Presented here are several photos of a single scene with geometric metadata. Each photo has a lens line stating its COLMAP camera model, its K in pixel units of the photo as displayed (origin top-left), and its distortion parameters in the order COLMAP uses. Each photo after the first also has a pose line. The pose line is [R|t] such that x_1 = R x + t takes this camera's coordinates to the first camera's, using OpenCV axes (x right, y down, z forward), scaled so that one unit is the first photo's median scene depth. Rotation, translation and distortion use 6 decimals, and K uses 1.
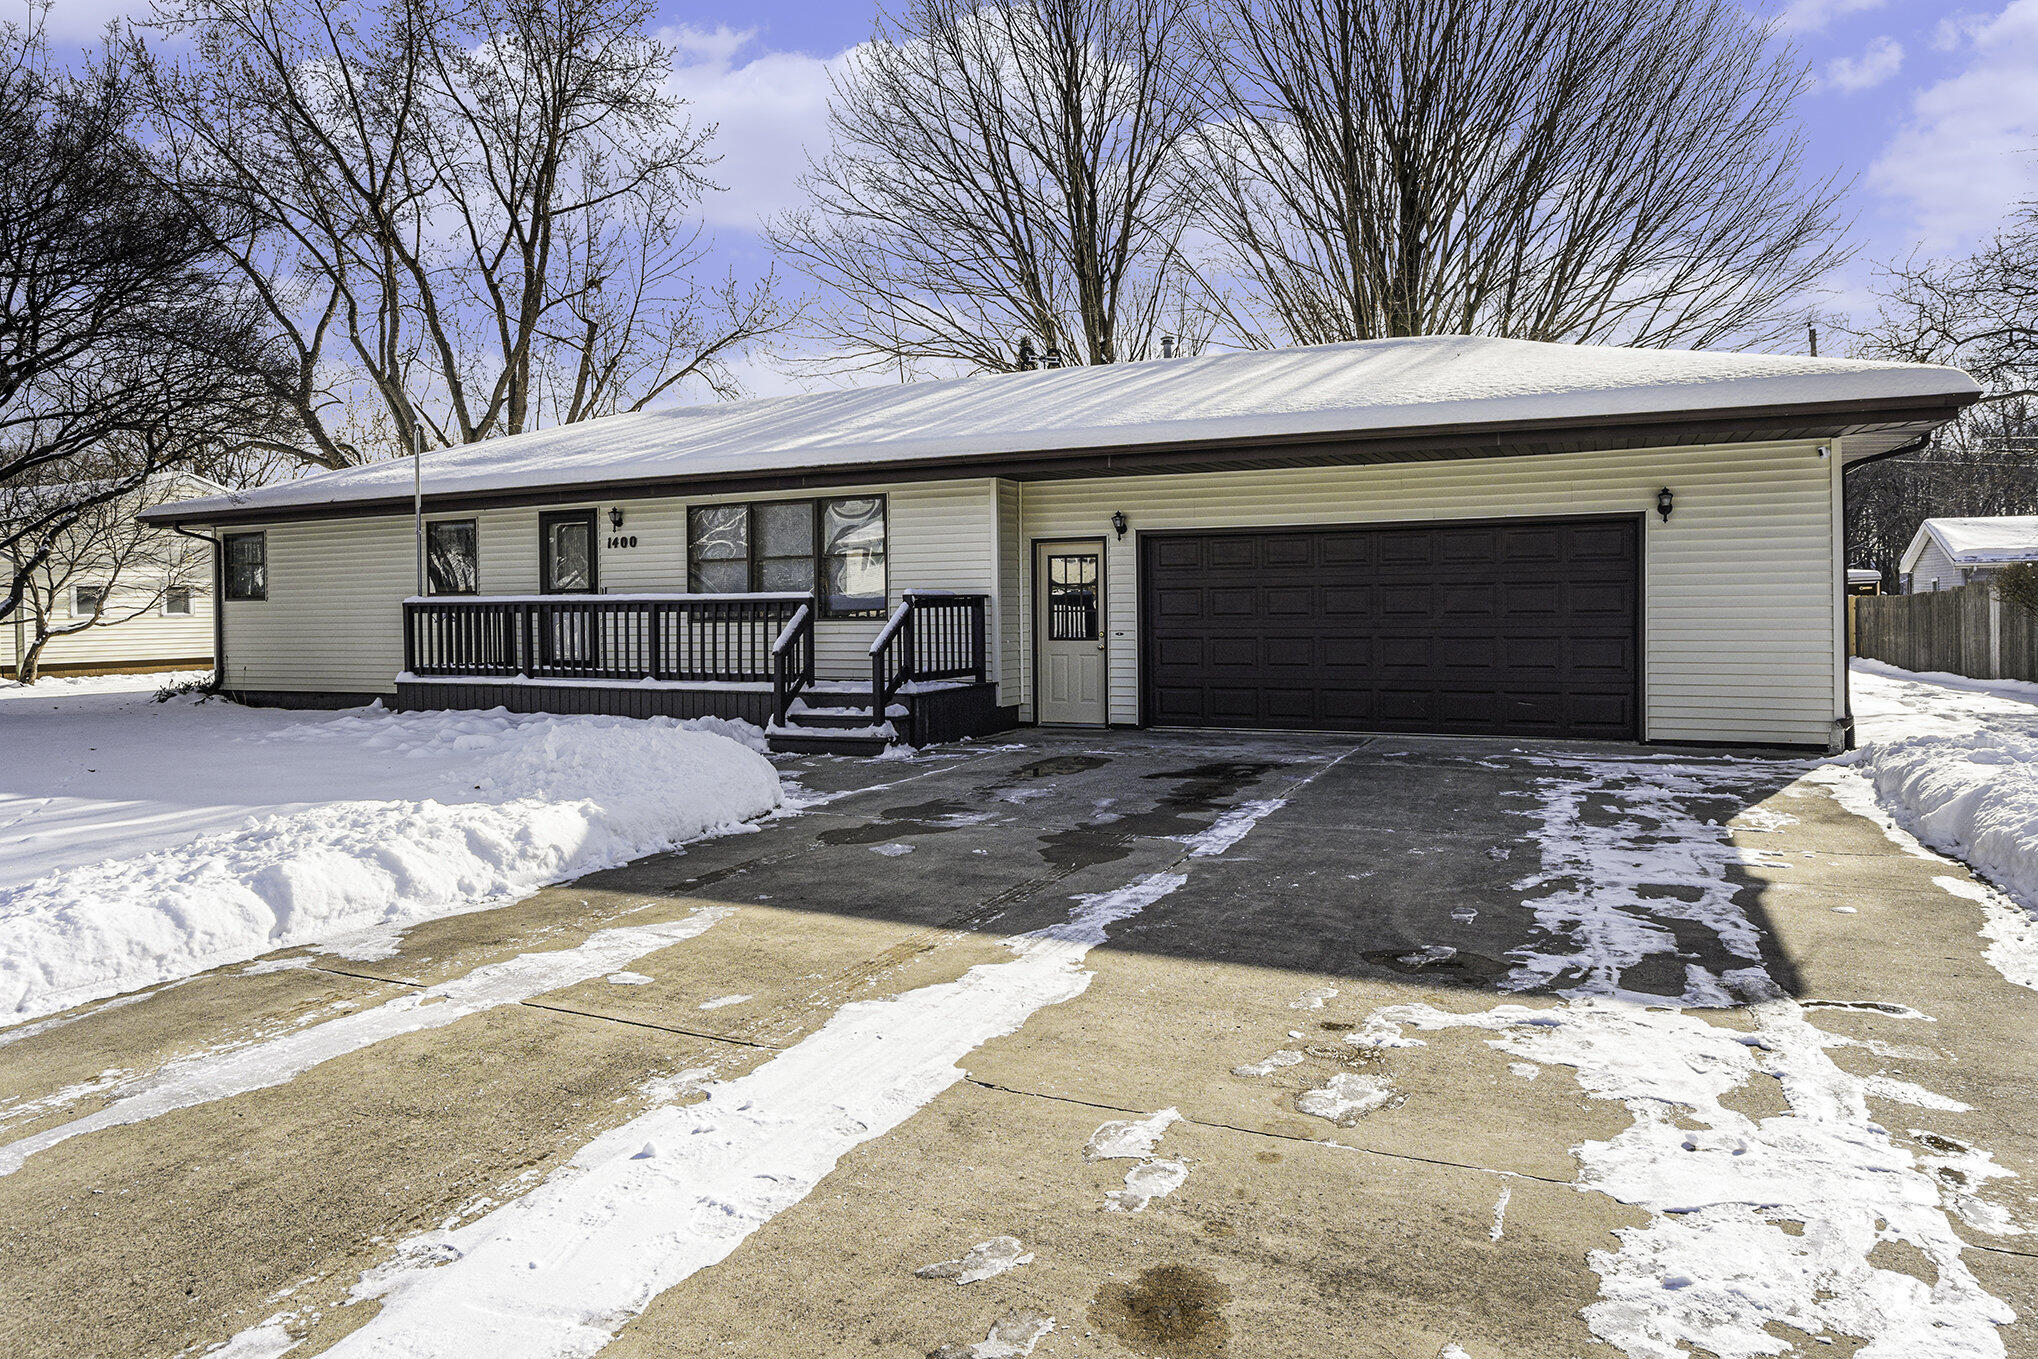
lens RADIAL K [[1243.5, 0, 1016.2], [0, 1243.5, 598.3], [0, 0, 1]] dist [0.002246, 0.000171]
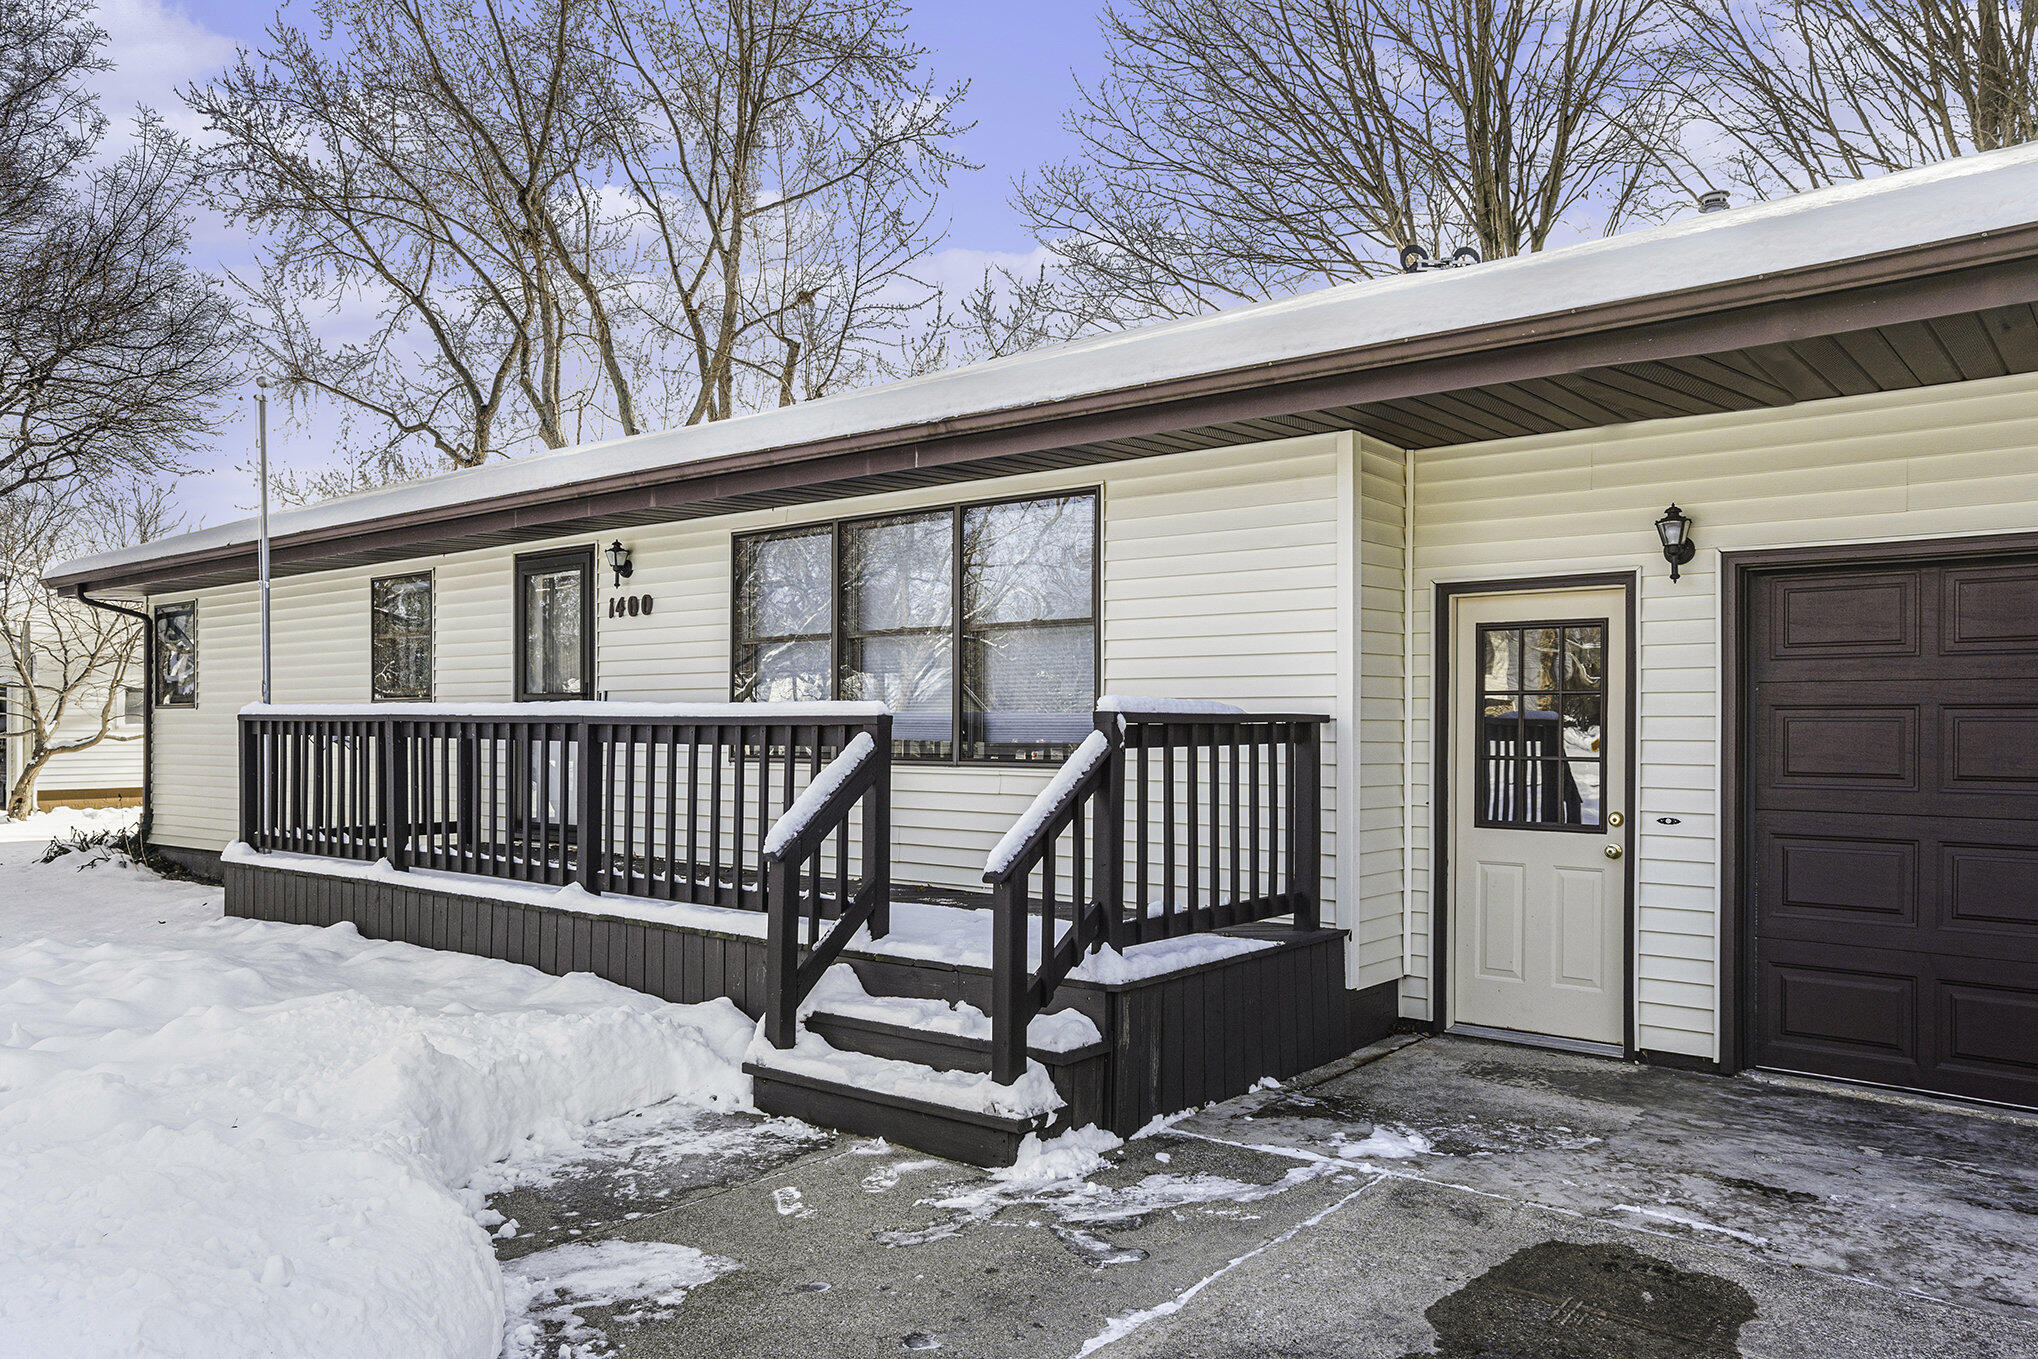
lens RADIAL K [[1470.1, 0, 1060.4], [0, 1470.1, 684.7], [0, 0, 1]] dist [0.008792, 0.002907]
pose [[0.978492, 0.012256, -0.205919, -0.008278], [-0.017735, 0.999535, -0.024786, 0.000624], [0.205519, 0.027905, 0.978255, 0.439196]]
